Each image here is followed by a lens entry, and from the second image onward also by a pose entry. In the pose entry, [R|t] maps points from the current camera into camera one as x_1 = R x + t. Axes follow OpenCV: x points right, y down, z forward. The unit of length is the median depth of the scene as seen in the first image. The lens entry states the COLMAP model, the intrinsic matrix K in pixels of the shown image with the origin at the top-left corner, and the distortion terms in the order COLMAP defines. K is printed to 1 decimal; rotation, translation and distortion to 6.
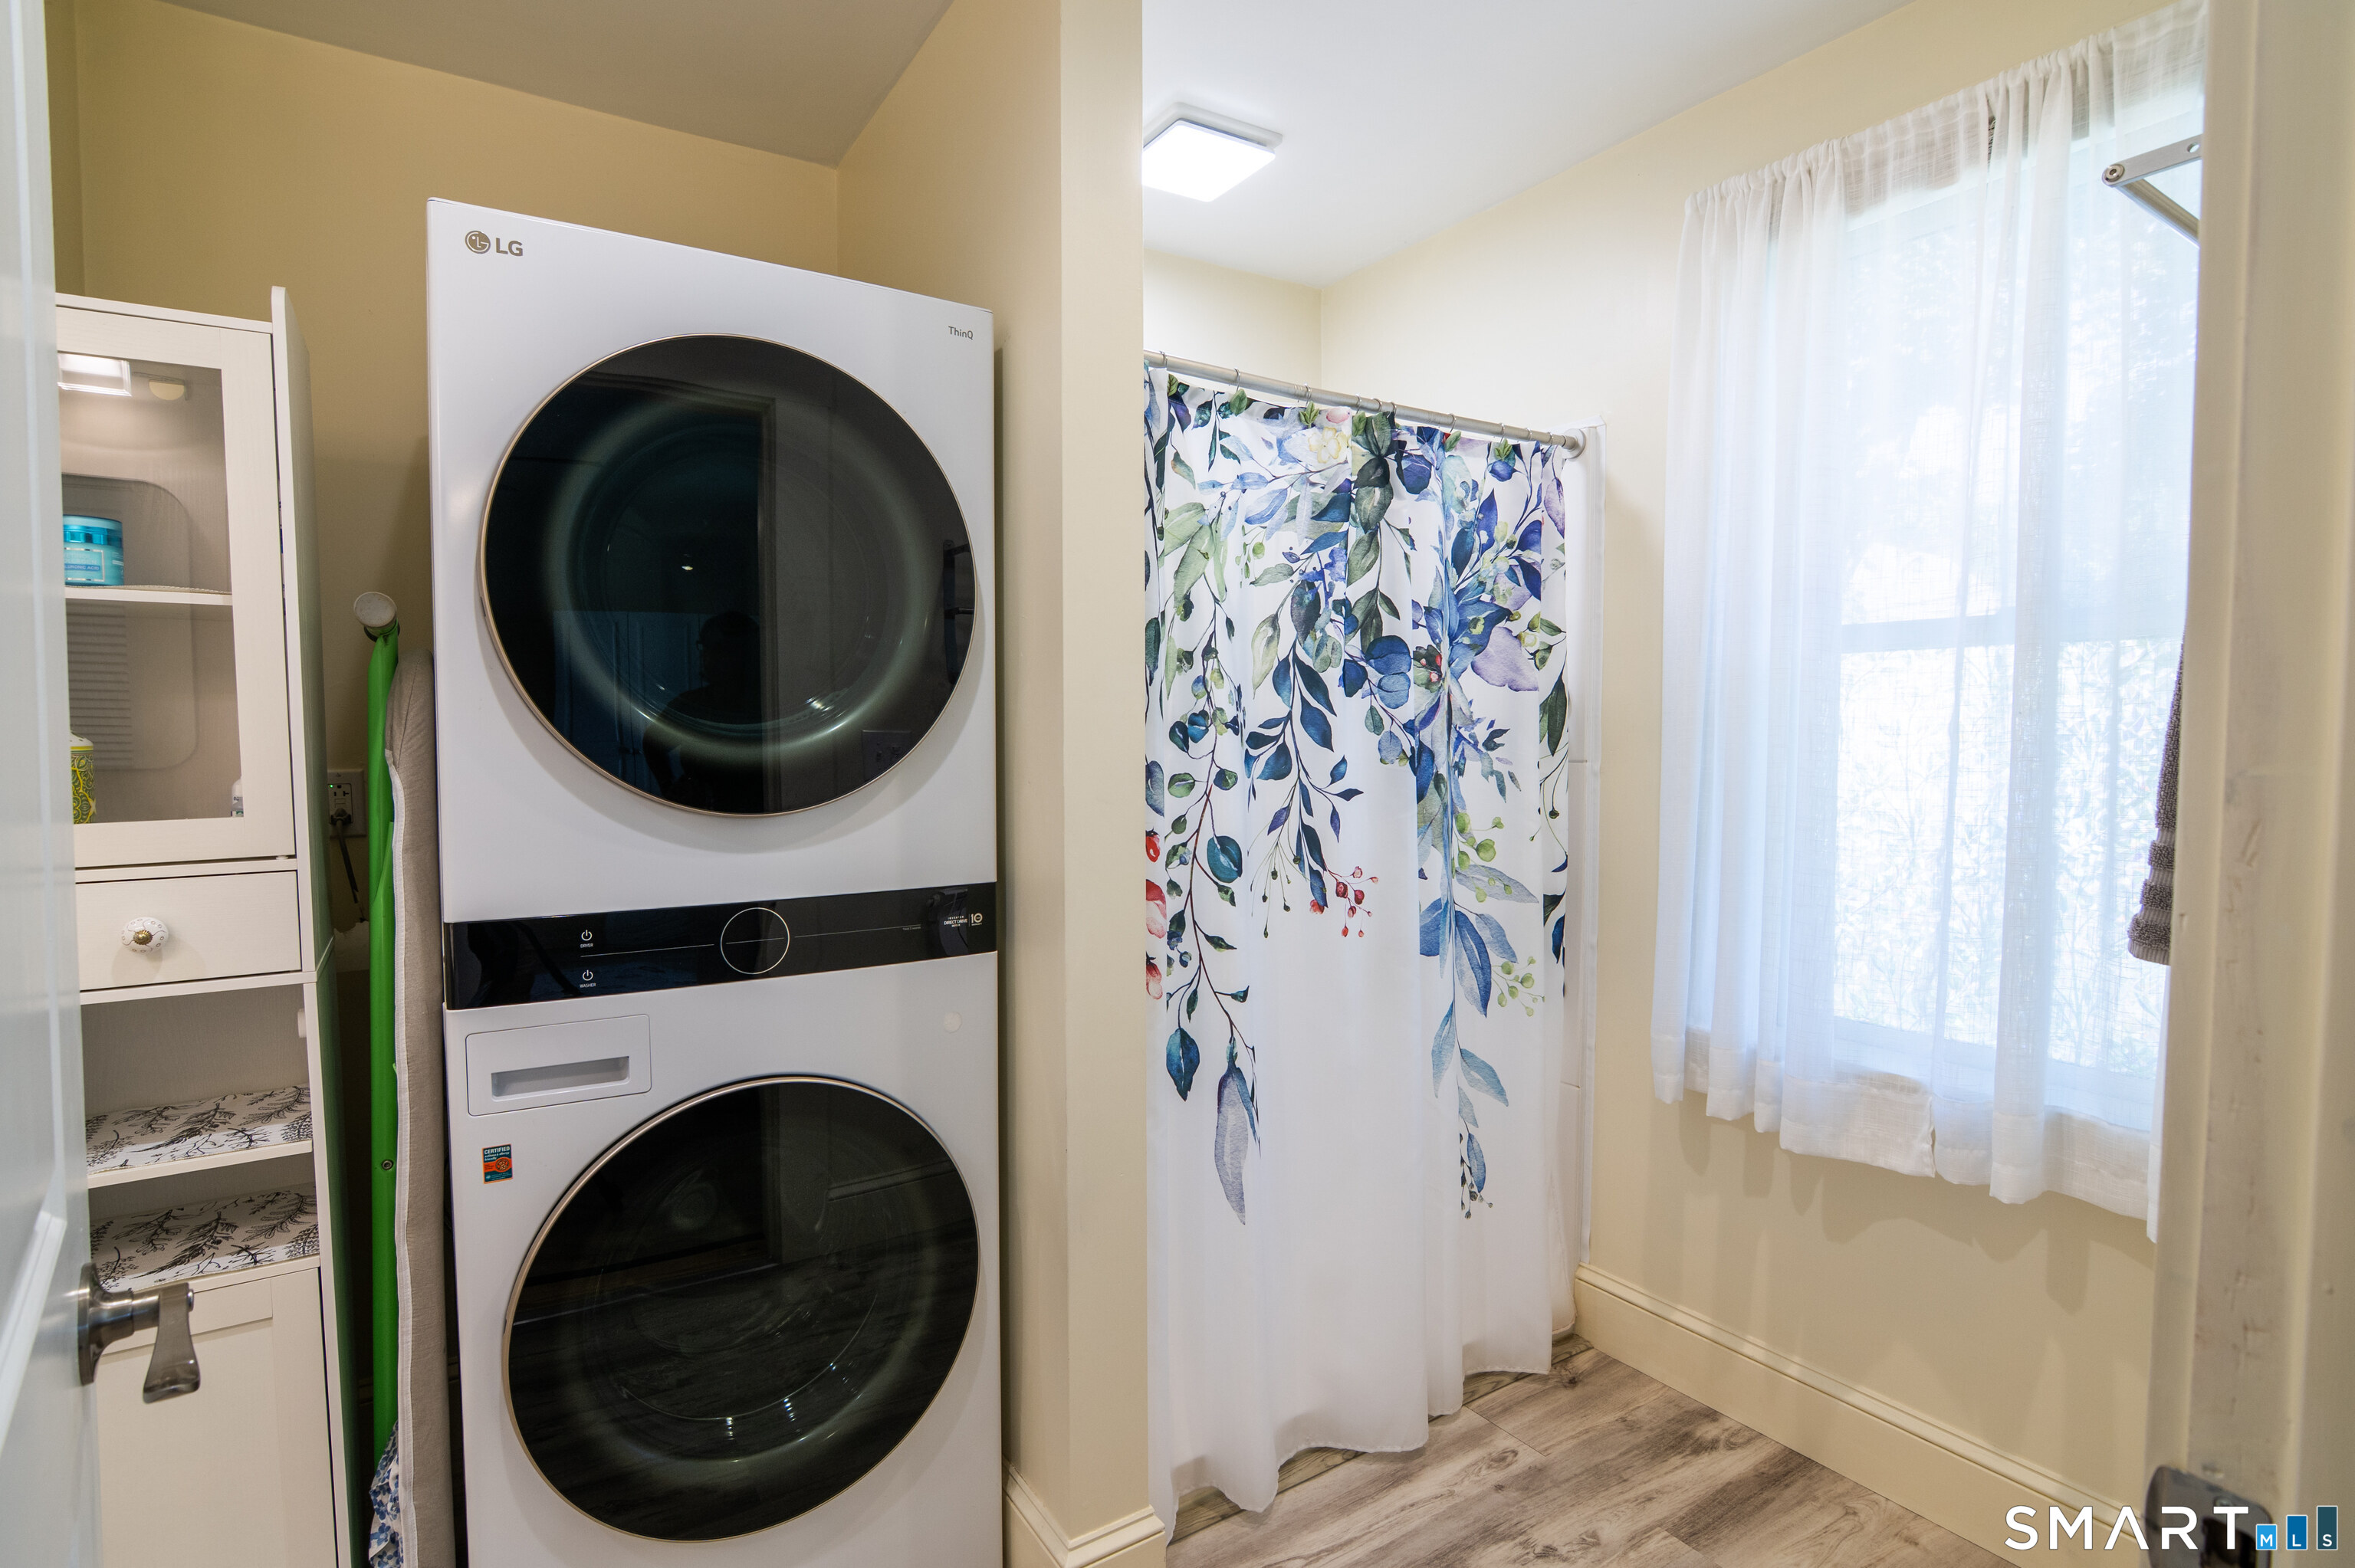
lens RADIAL K [[1148.8, 0, 1189.1], [0, 1148.8, 784.0], [0, 0, 1]] dist [-0.023246, 0.001851]
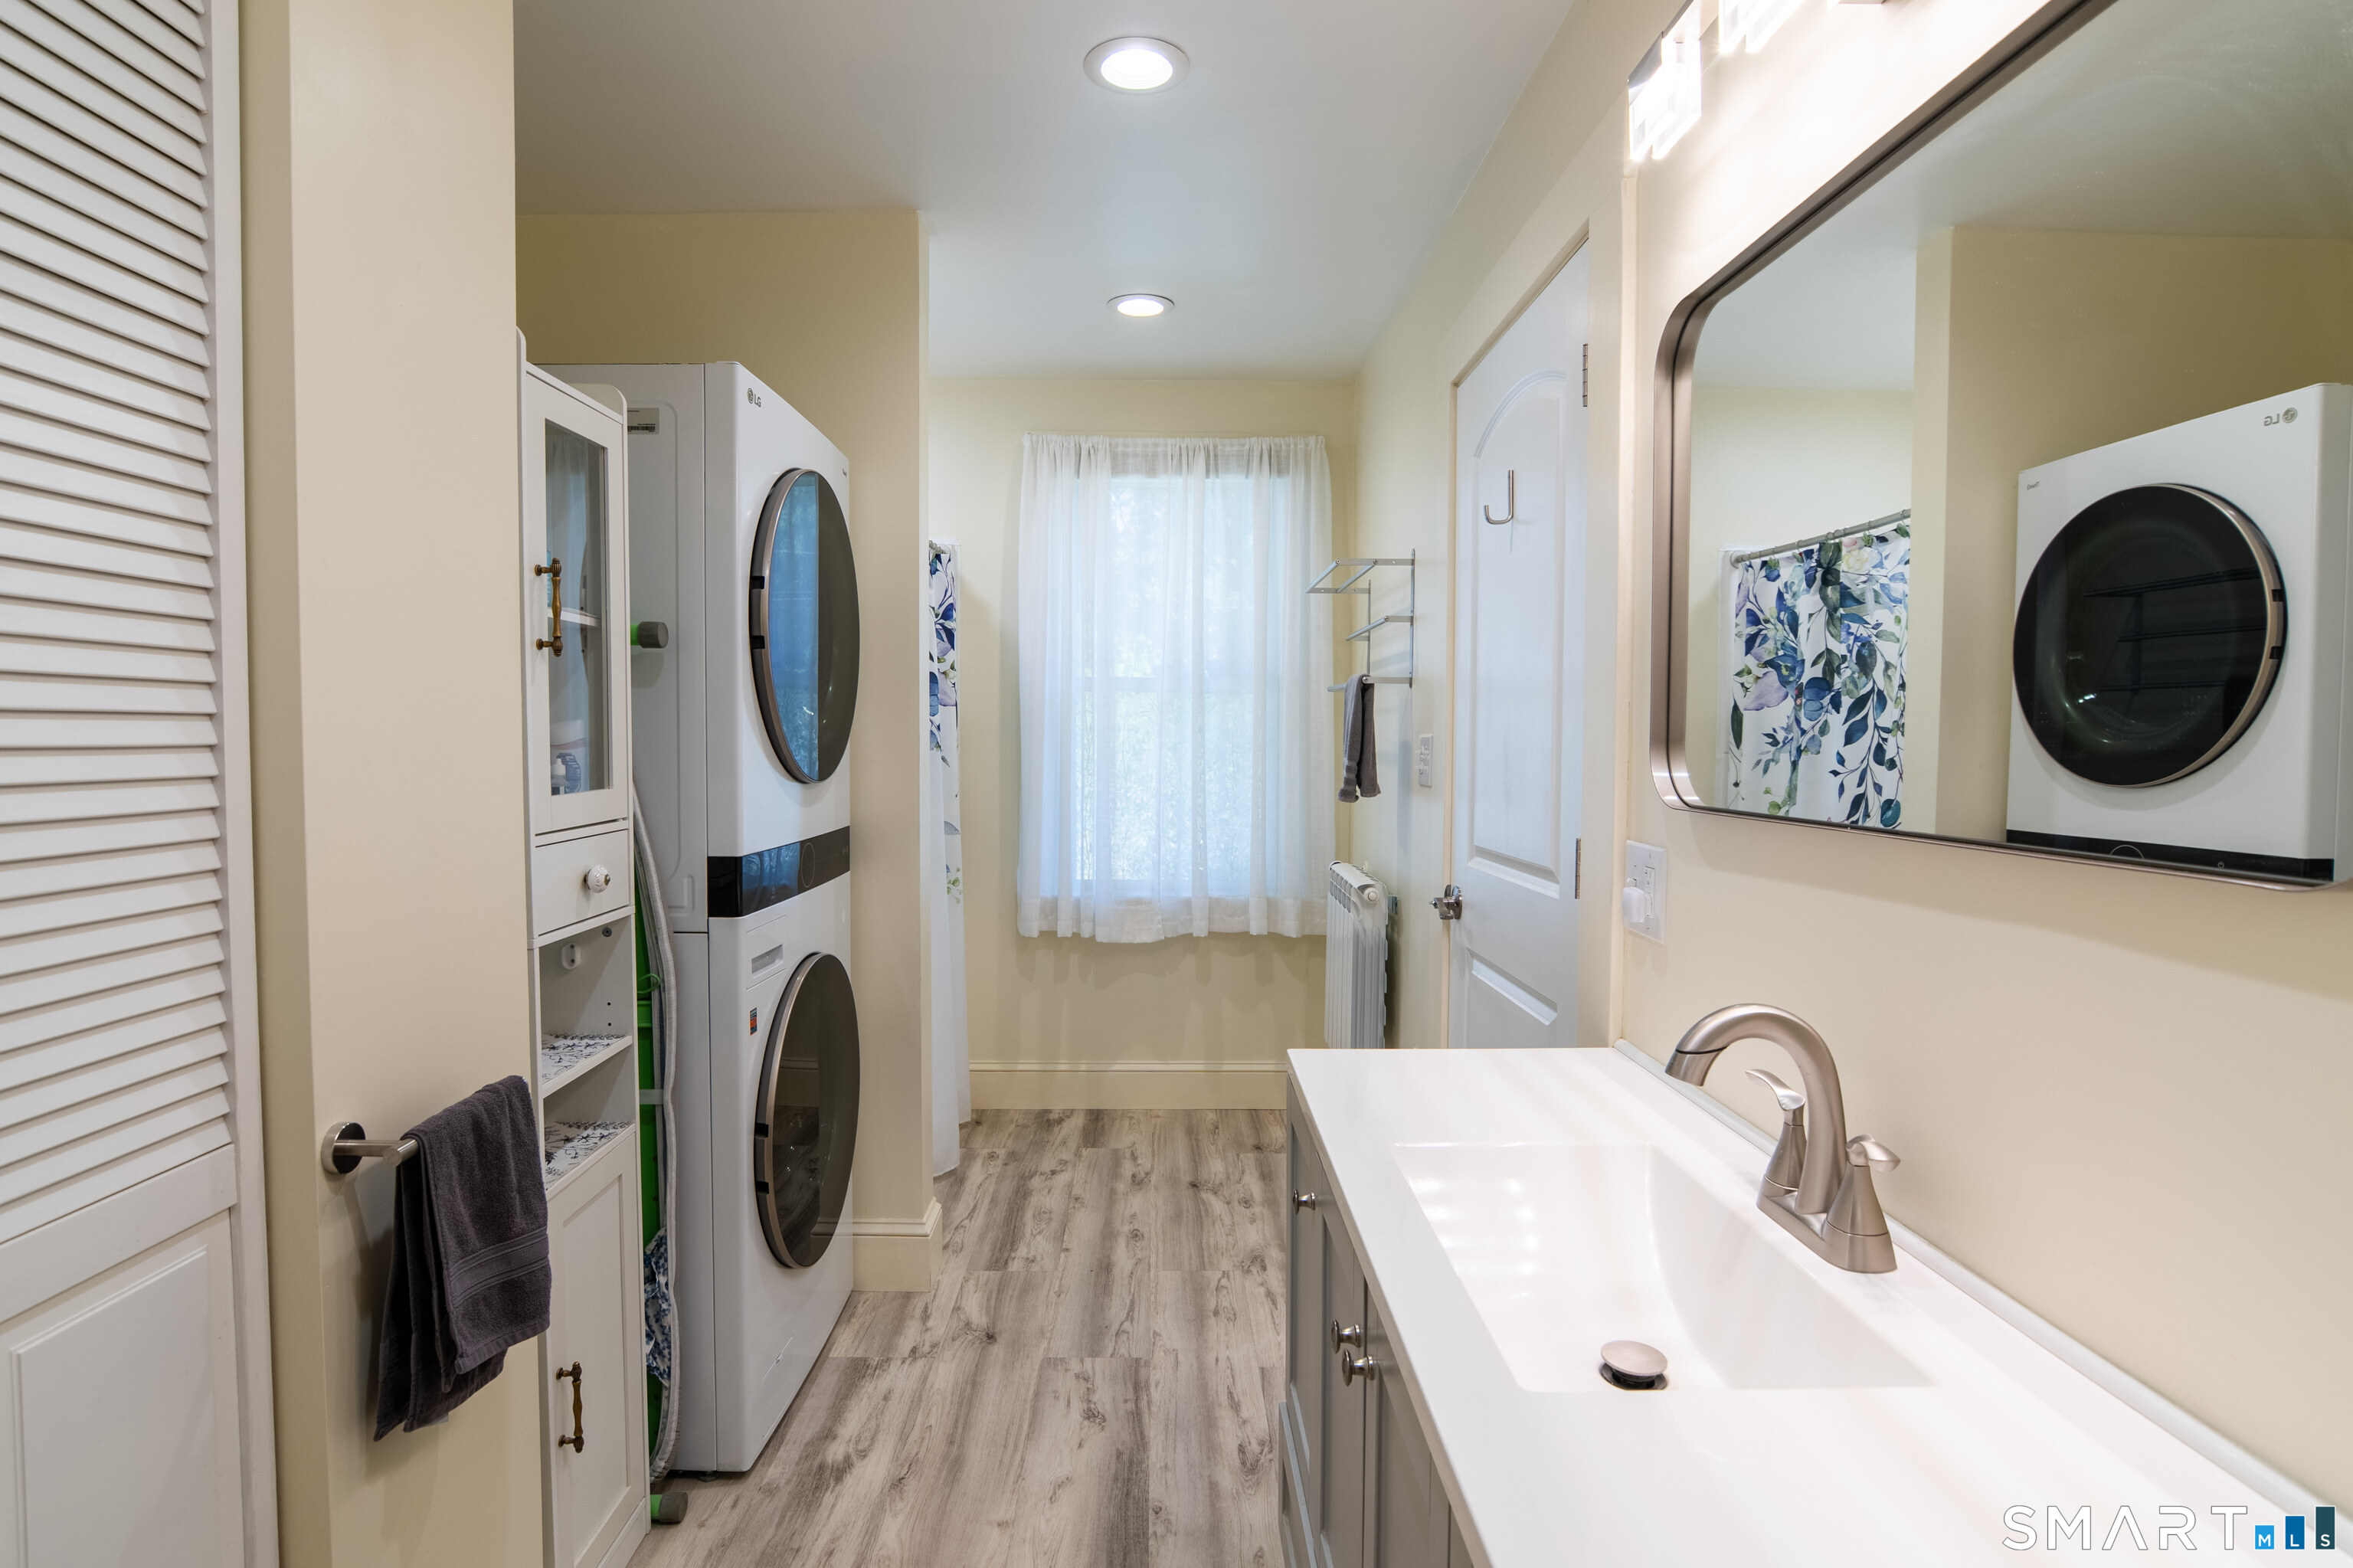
lens RADIAL K [[1148.0, 0, 1177.1], [0, 1148.0, 784.6], [0, 0, 1]] dist [-0.023246, 0.001851]
pose [[0.532553, -0.034144, 0.845707, -1.117715], [0.036707, 0.999178, 0.017225, 0.017939], [-0.845600, 0.021870, 0.533369, -0.181014]]
